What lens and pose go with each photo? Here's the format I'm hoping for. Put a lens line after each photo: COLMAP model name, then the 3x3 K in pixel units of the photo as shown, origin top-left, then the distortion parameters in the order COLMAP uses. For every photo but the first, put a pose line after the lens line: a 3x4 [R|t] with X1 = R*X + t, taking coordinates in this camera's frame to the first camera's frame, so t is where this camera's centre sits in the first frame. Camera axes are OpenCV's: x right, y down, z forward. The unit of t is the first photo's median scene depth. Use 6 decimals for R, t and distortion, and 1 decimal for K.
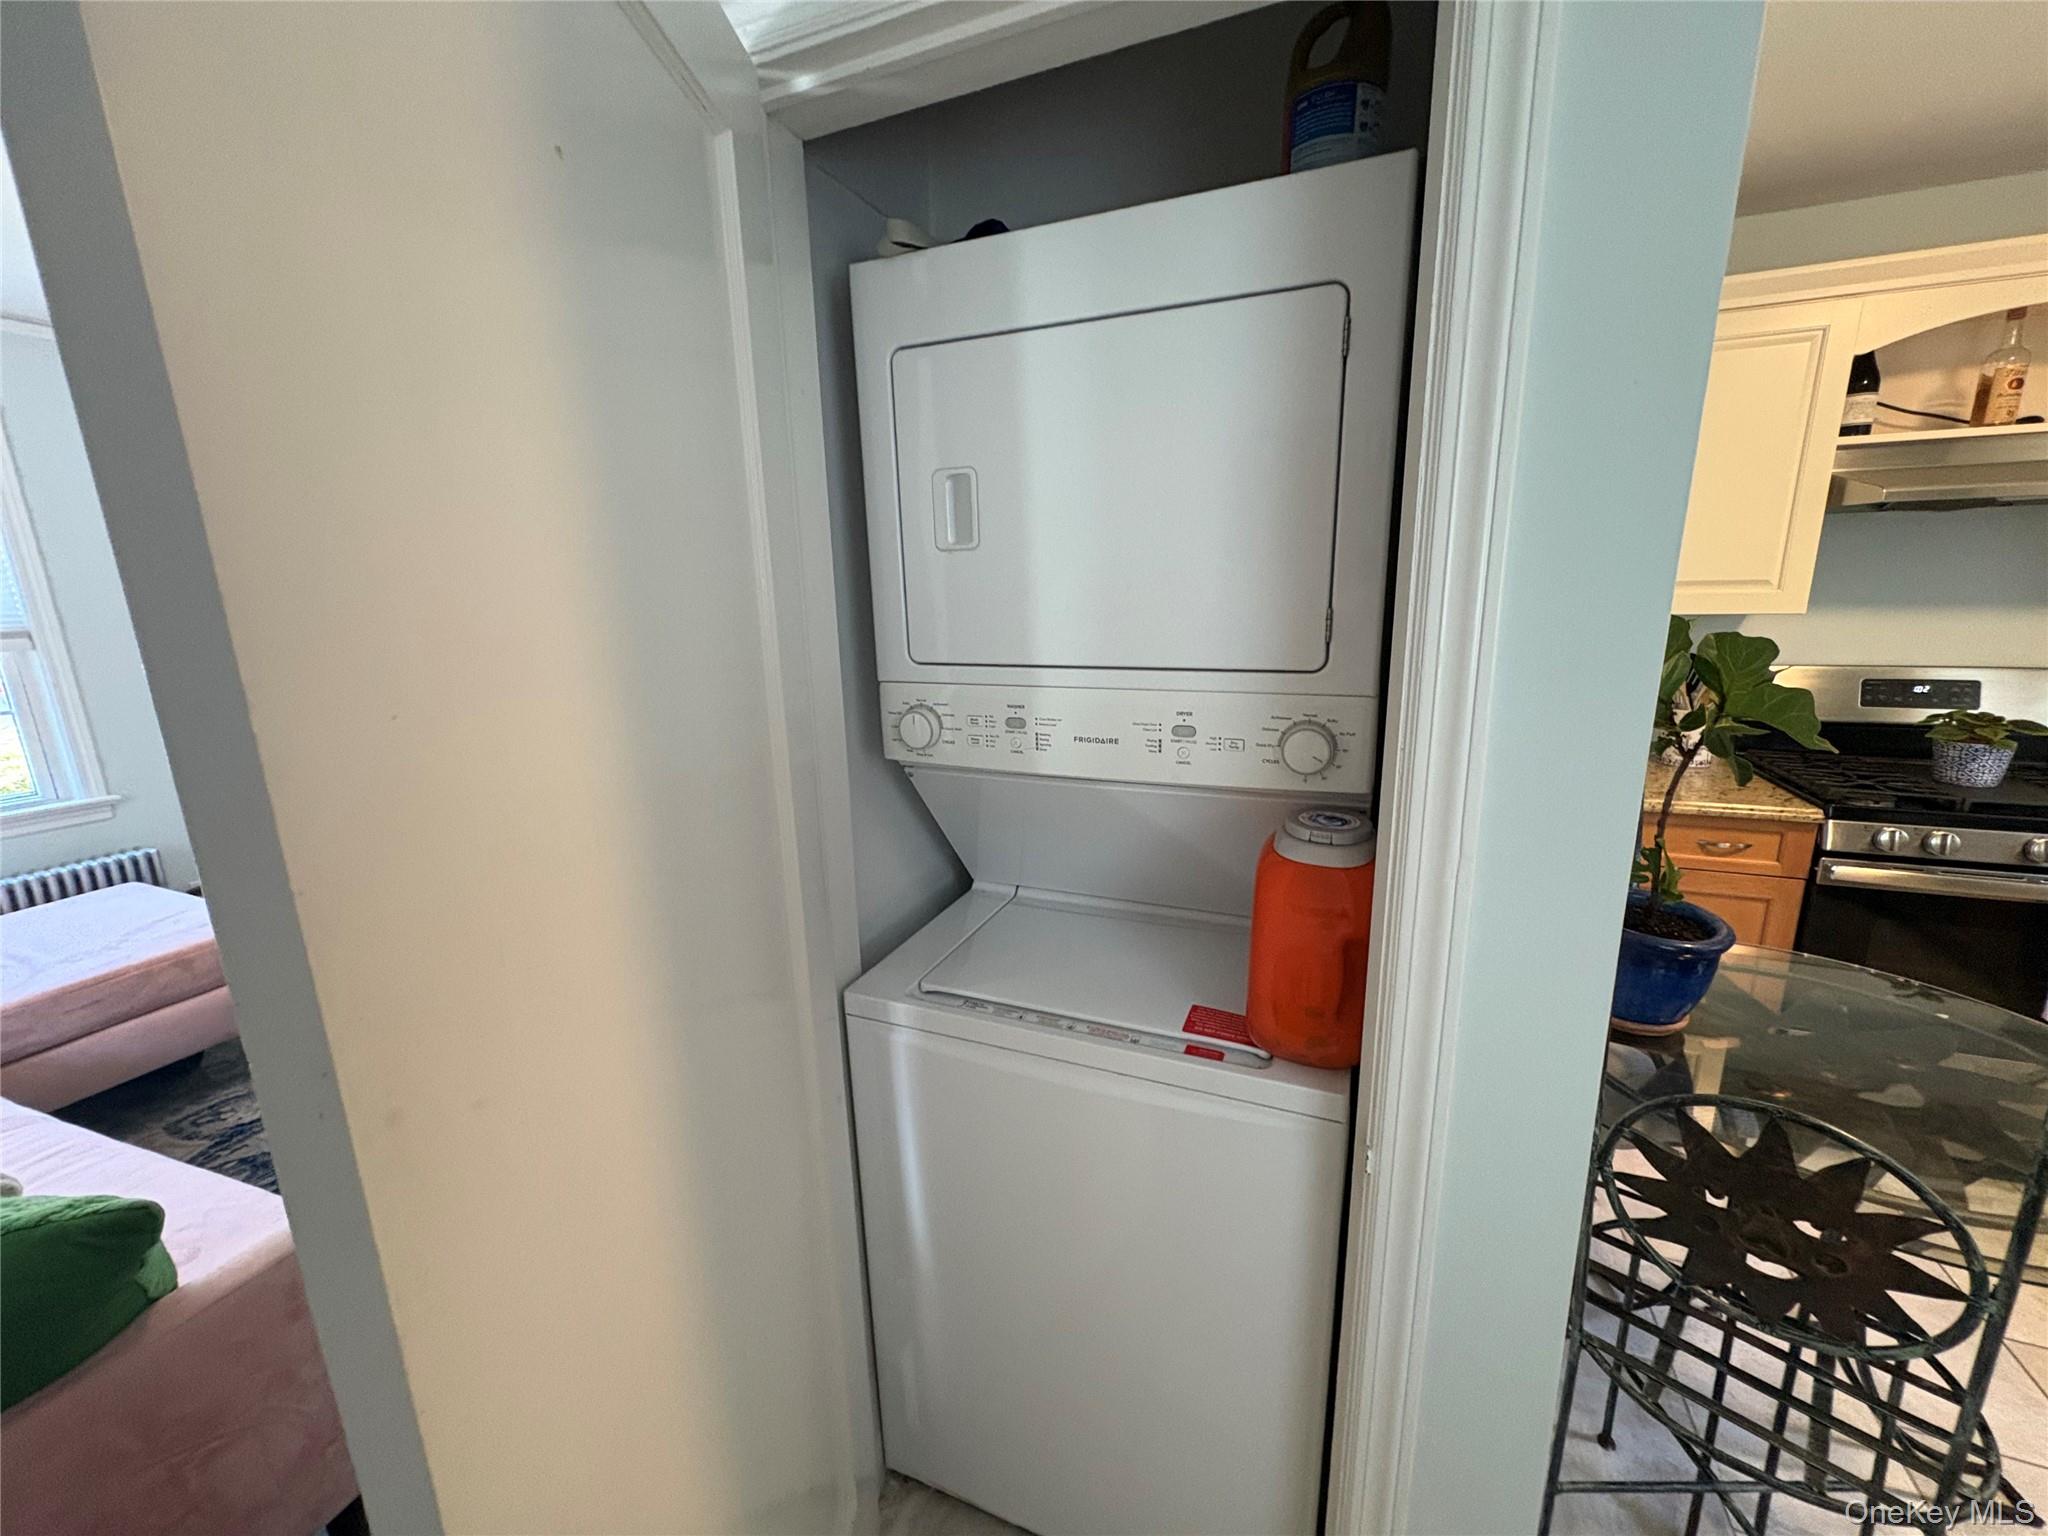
lens RADIAL K [[815.9, 0, 1020.2], [0, 815.9, 768.8], [0, 0, 1]] dist [-0.001329, -0.000324]
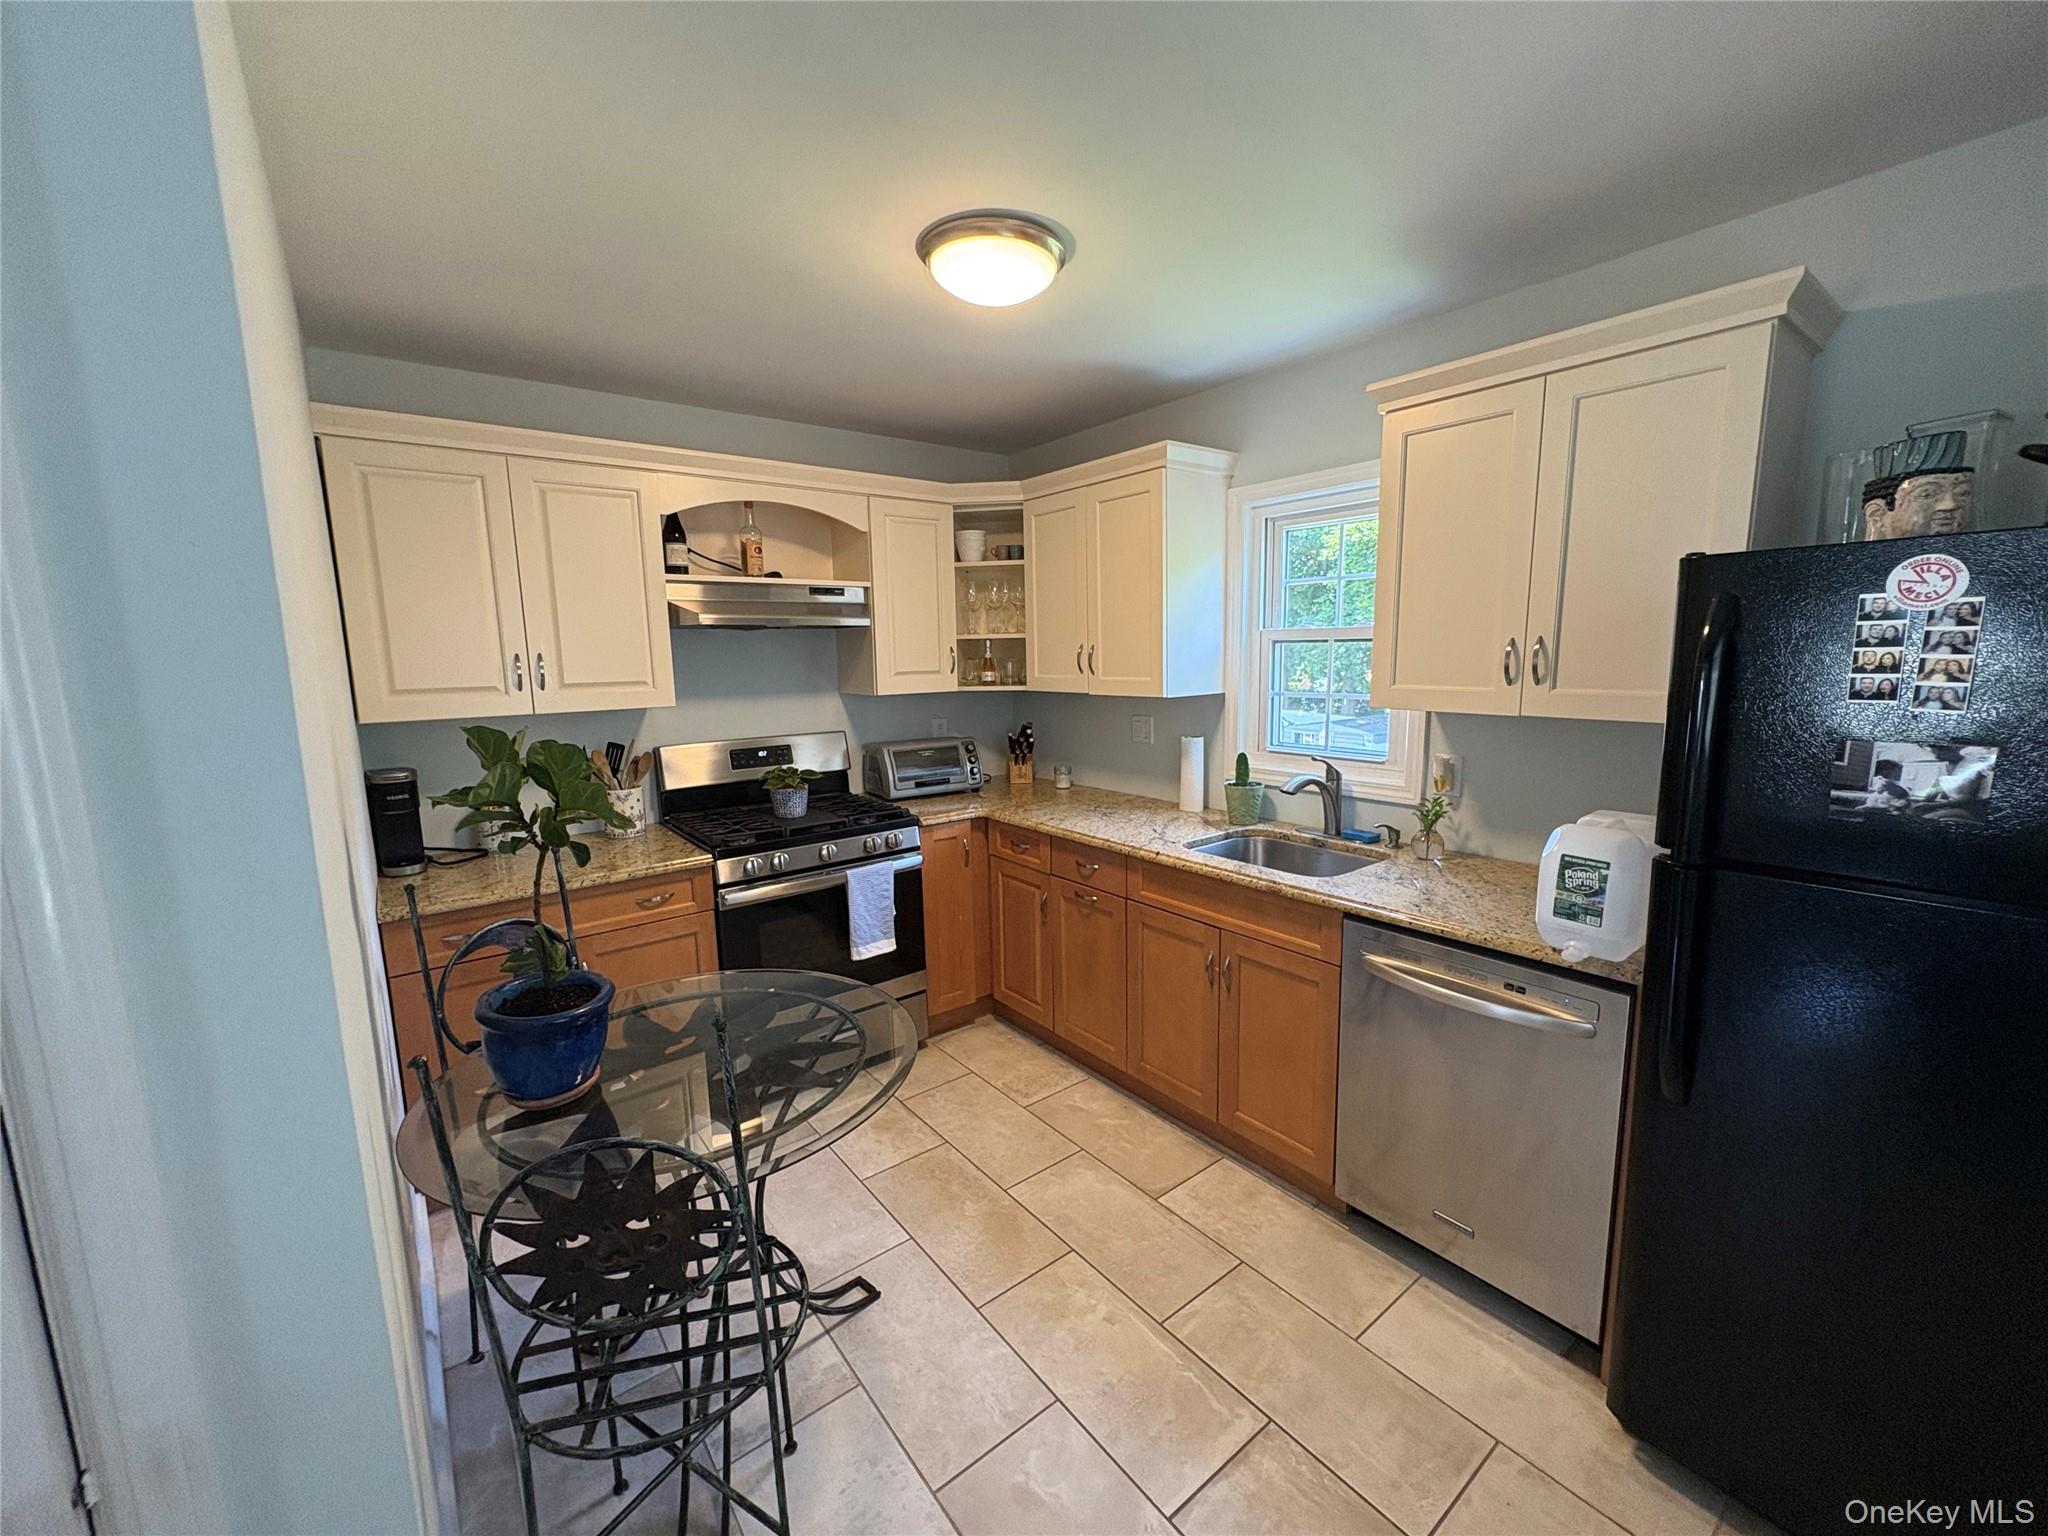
lens RADIAL K [[815.9, 0, 1020.2], [0, 815.9, 768.8], [0, 0, 1]] dist [-0.001329, -0.000324]
pose [[0.489982, -0.115179, 0.864090, 0.113717], [0.201517, 0.979350, 0.016272, -0.005687], [-0.848120, 0.166156, 0.503075, -0.097505]]
